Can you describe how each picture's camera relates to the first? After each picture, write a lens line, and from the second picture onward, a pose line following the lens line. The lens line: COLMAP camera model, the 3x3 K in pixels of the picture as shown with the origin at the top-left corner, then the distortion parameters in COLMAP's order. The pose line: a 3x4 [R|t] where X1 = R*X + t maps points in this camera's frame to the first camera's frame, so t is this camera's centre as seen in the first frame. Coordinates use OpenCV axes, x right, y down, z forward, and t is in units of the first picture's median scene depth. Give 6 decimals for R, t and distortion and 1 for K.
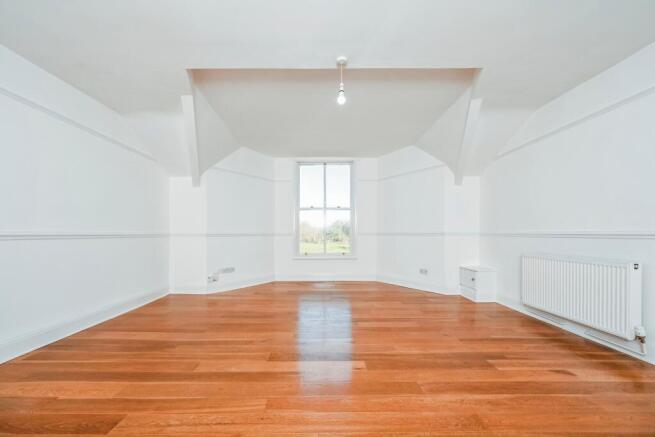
lens RADIAL K [[269.3, 0, 326.1], [0, 269.3, 233.8], [0, 0, 1]] dist [0.002846, 0.000481]
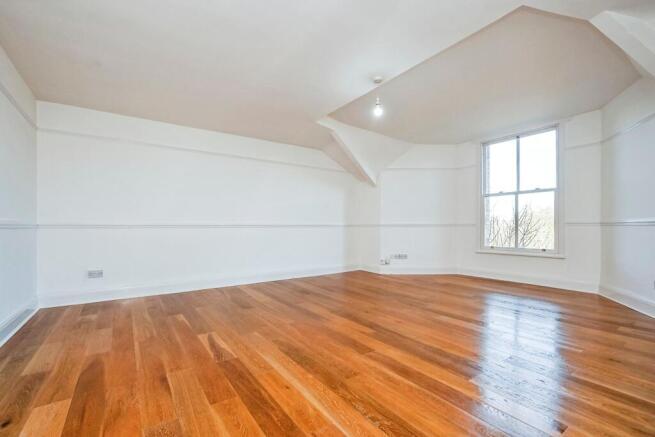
lens RADIAL K [[297.3, 0, 328.3], [0, 297.3, 223.1], [0, 0, 1]] dist [-0.000023, -0.000054]
pose [[0.559578, -0.009154, -0.828727, 0.423817], [0.004822, 0.999958, -0.007789, 0.001459], [0.828764, 0.000362, 0.559598, 0.034813]]
